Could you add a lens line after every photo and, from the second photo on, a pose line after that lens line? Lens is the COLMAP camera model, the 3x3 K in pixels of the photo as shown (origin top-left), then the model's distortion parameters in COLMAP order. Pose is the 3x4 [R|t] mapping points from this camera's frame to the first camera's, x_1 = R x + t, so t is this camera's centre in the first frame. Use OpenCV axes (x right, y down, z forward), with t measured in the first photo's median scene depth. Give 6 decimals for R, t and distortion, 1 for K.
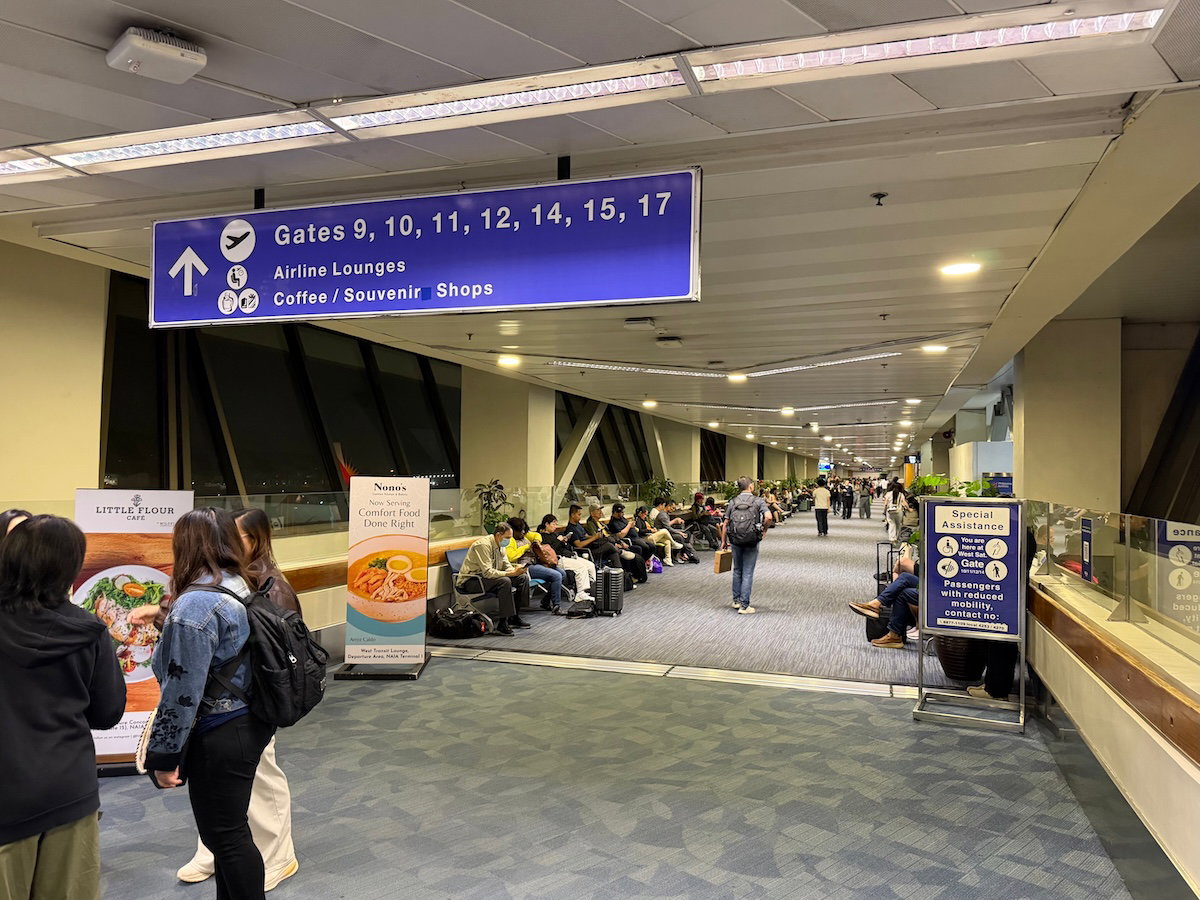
lens RADIAL K [[844.8, 0, 600.0], [0, 844.8, 450.0], [0, 0, 1]] dist [-0.000379, 0.000047]
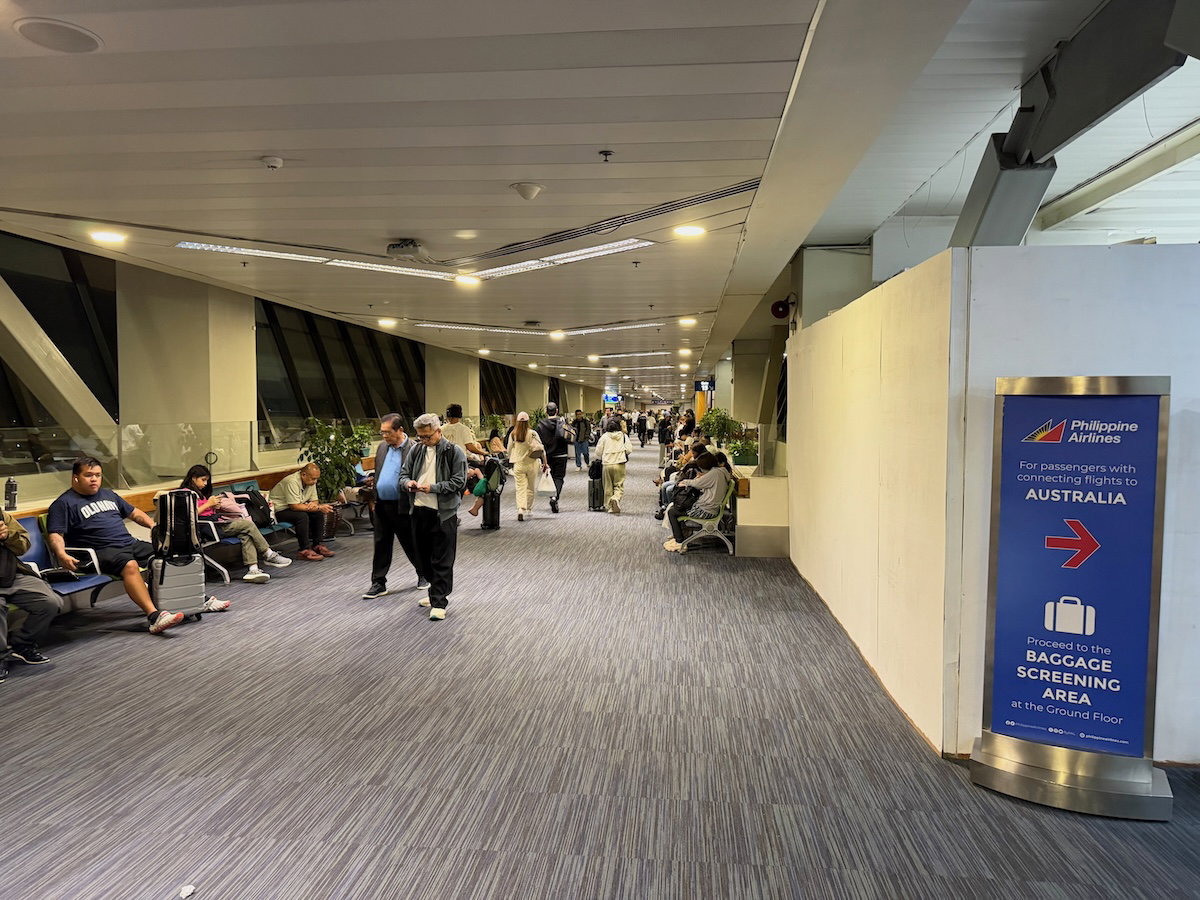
lens RADIAL K [[844.8, 0, 600.0], [0, 844.8, 450.0], [0, 0, 1]] dist [-0.000379, 0.000047]
pose [[0.973197, -0.022231, 0.228898, 0.067540], [0.004549, 0.996983, 0.077485, 0.006644], [-0.229930, -0.074367, 0.970362, 0.184041]]
